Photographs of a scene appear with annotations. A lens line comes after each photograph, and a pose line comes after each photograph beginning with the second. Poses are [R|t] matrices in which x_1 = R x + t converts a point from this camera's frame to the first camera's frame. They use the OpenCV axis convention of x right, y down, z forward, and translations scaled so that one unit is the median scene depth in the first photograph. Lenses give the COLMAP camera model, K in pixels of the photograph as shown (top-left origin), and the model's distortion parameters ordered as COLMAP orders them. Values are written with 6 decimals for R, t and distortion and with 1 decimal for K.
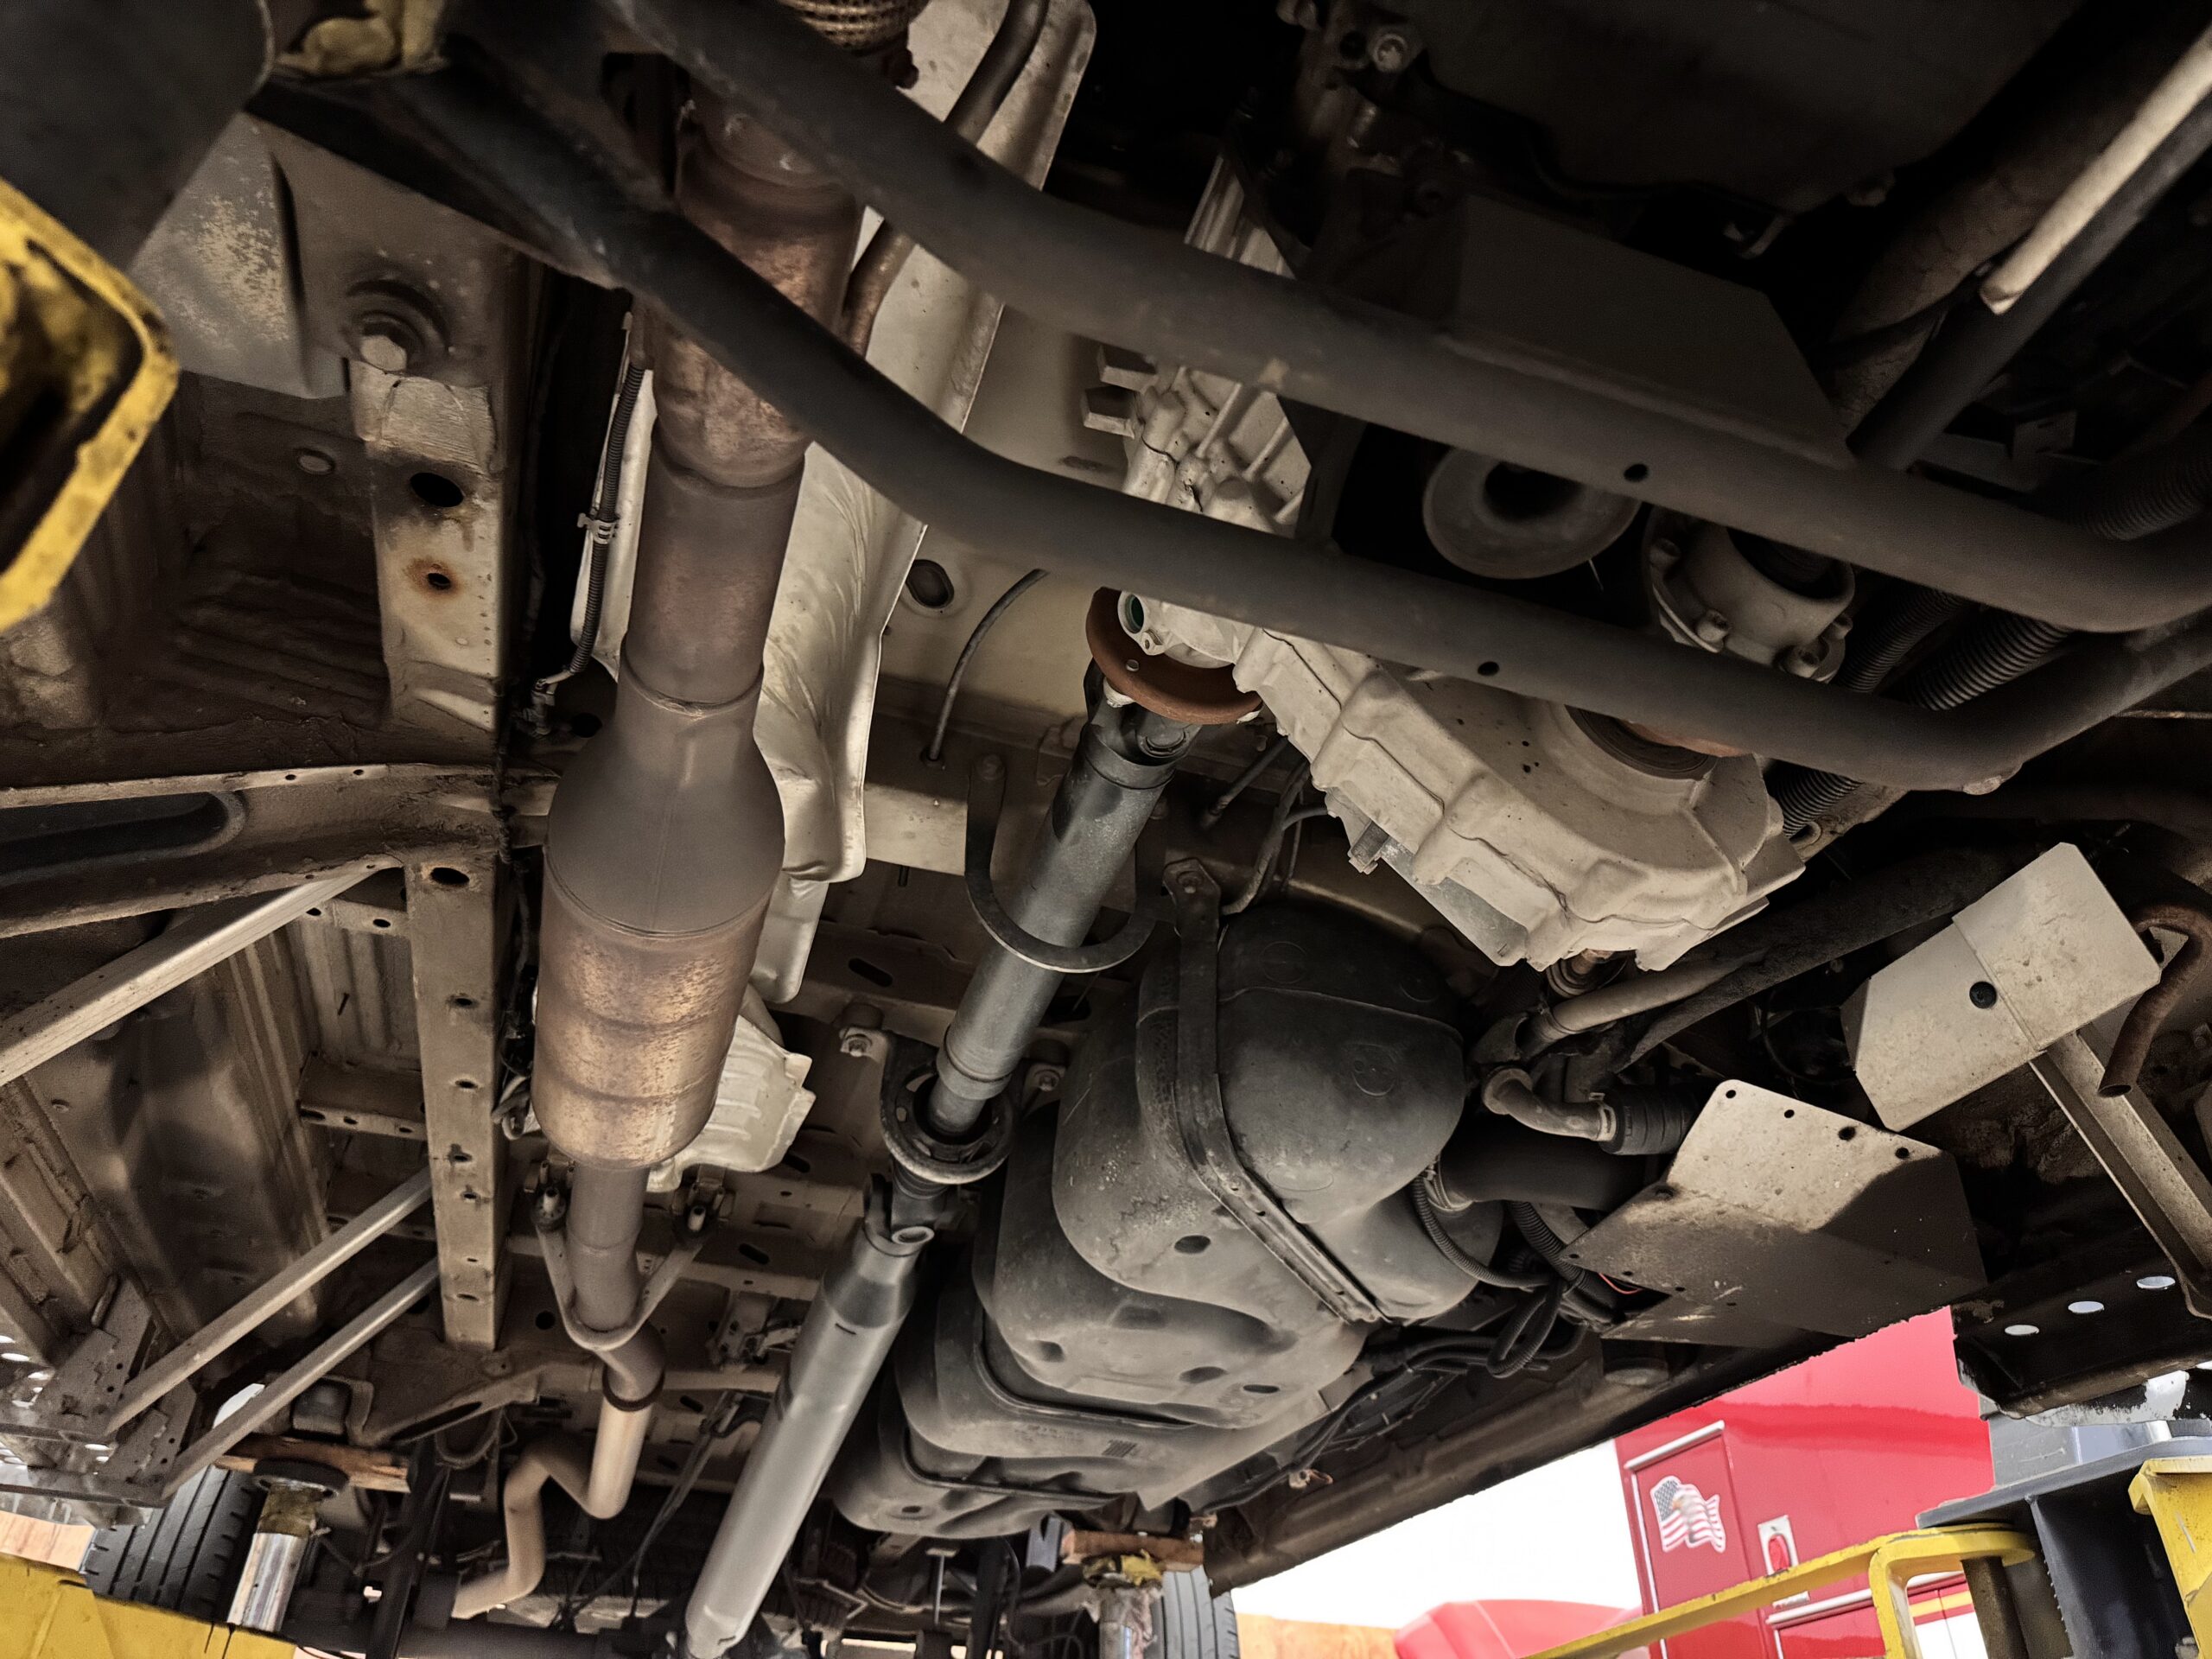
lens RADIAL K [[1569.6, 0, 1093.1], [0, 1569.6, 837.1], [0, 0, 1]] dist [0.065769, -0.135463]
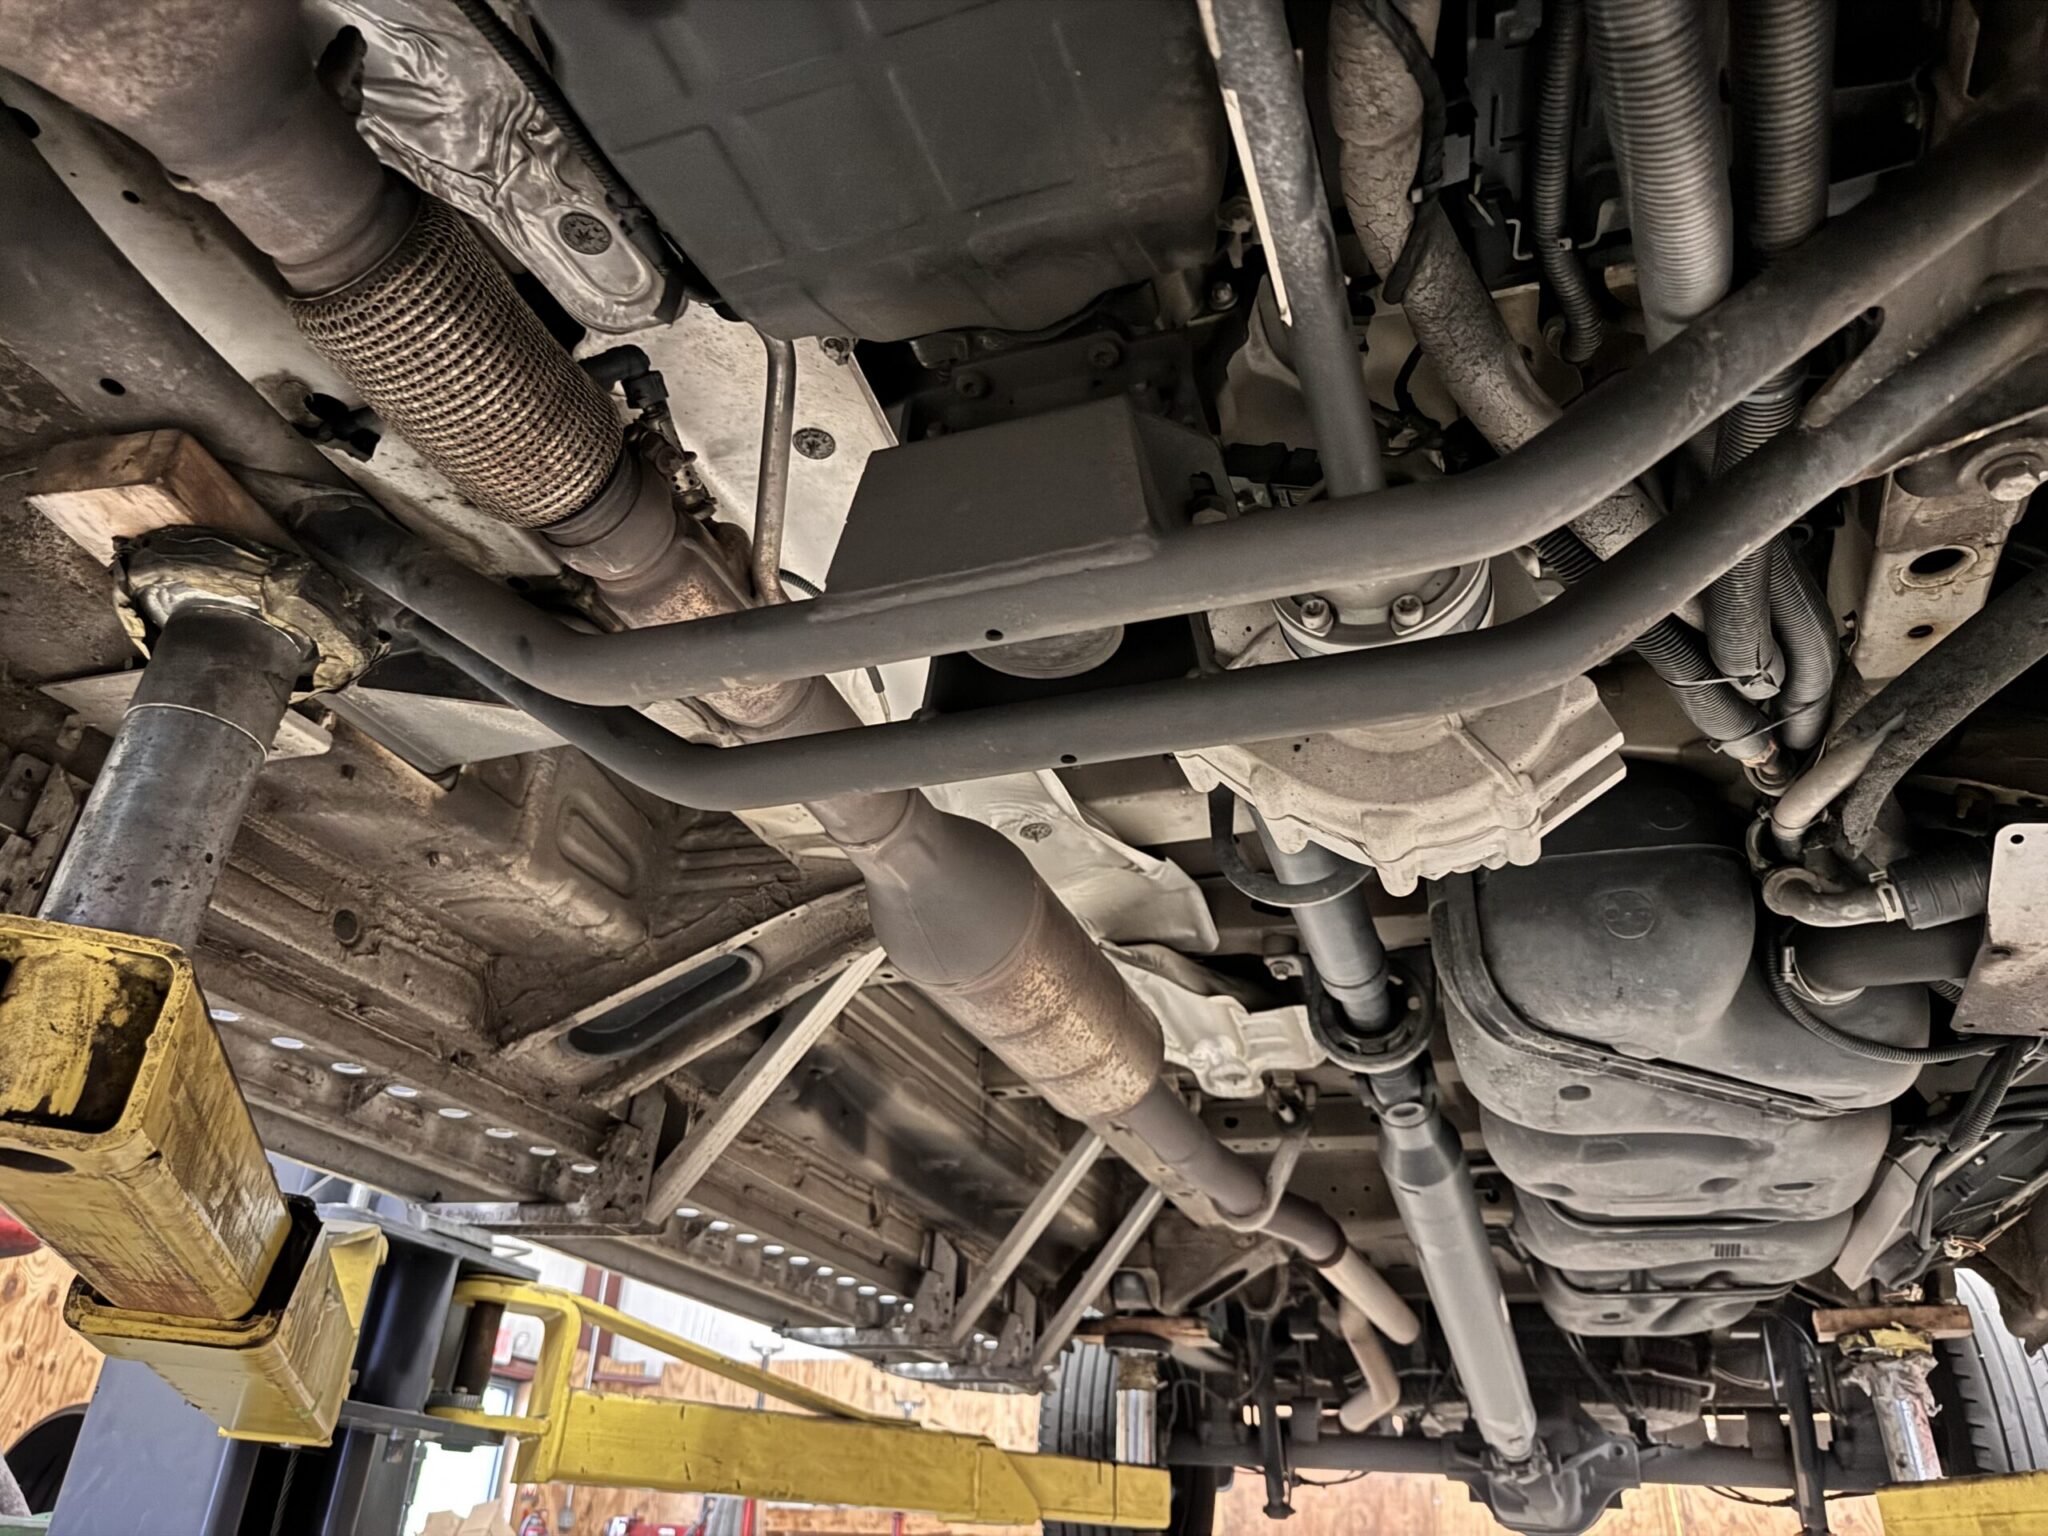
lens RADIAL K [[1486.2, 0, 1024.0], [0, 1486.2, 768.0], [0, 0, 1]] dist [-0.026503, 0.001356]
pose [[0.777606, -0.306516, -0.548978, 0.324139], [0.337528, 0.940150, -0.046828, -0.021423], [0.530475, -0.148882, 0.834524, 0.000475]]
